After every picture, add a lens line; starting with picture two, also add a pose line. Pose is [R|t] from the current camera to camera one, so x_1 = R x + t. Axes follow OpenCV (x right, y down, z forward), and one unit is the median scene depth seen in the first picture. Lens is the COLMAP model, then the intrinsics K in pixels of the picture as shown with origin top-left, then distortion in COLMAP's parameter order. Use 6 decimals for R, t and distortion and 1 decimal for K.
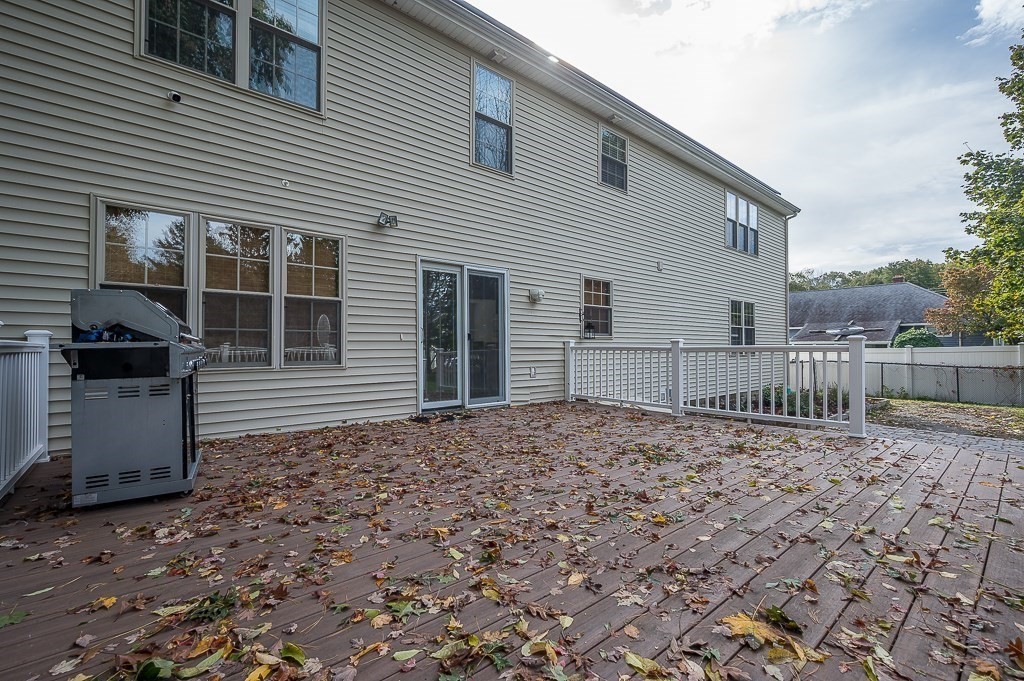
lens RADIAL K [[443.9, 0, 515.8], [0, 443.9, 341.4], [0, 0, 1]] dist [-0.000540, 0.000042]
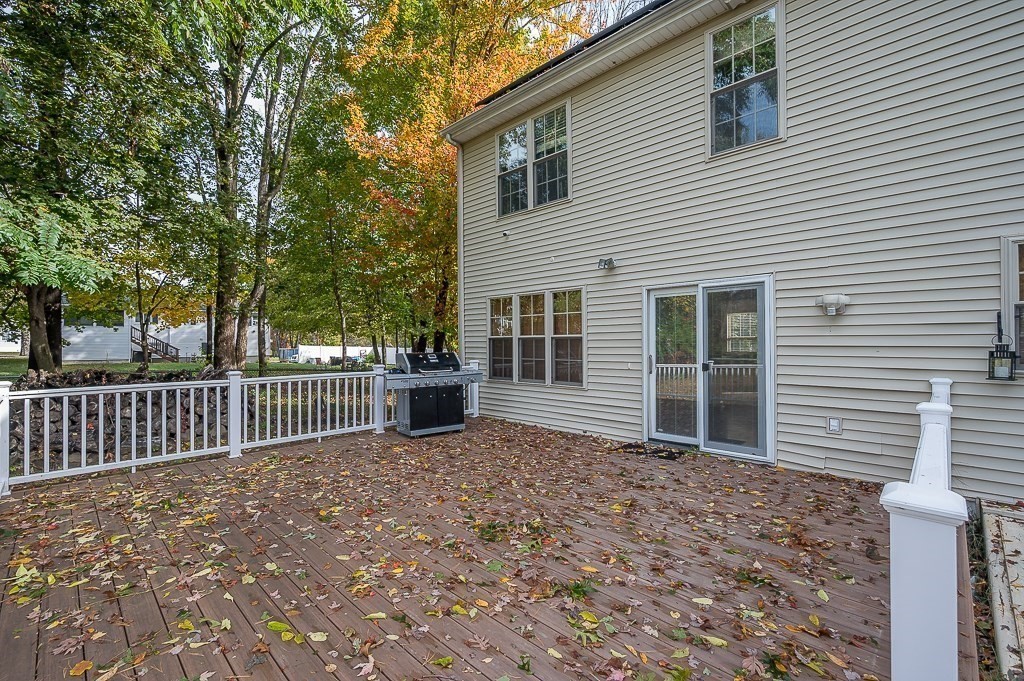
lens RADIAL K [[443.9, 0, 515.8], [0, 443.9, 341.4], [0, 0, 1]] dist [-0.000540, 0.000042]
pose [[0.088404, 0.000000, -0.996085, 0.832783], [0.021214, 0.999773, 0.001883, -0.081406], [0.995859, -0.021298, 0.088384, 0.668078]]
